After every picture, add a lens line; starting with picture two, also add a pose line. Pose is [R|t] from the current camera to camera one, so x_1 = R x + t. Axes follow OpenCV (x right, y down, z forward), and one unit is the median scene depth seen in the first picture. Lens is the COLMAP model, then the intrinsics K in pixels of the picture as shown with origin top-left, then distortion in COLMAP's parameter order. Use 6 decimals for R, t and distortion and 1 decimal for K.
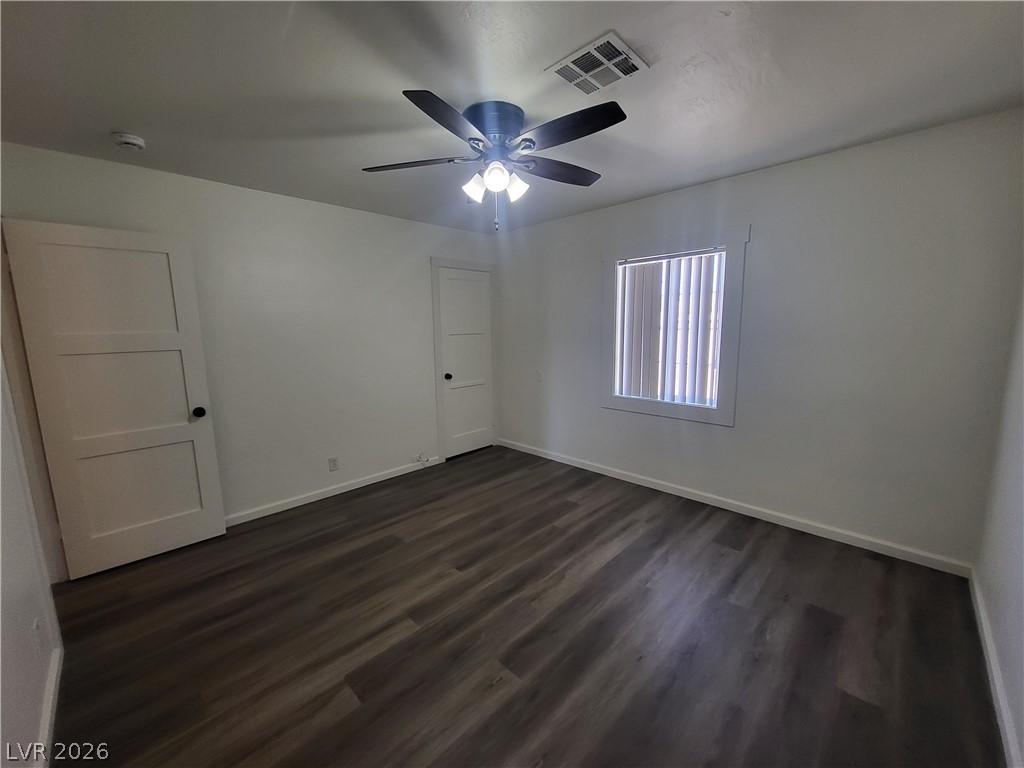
lens RADIAL K [[401.3, 0, 527.4], [0, 401.3, 380.3], [0, 0, 1]] dist [-0.010498, -0.000196]
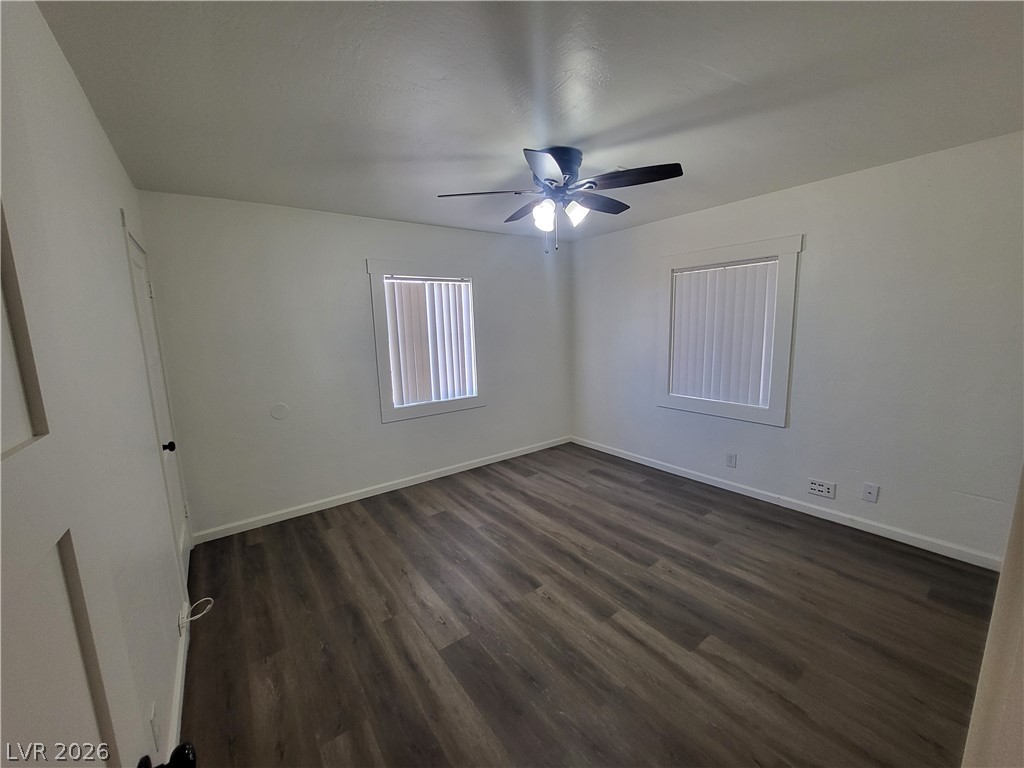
lens RADIAL K [[401.3, 0, 527.4], [0, 401.3, 380.3], [0, 0, 1]] dist [-0.010498, -0.000196]
pose [[0.135990, -0.128011, 0.982405, -0.974842], [0.157742, 0.981765, 0.106092, -0.099274], [-0.978072, 0.140539, 0.153703, 0.770036]]
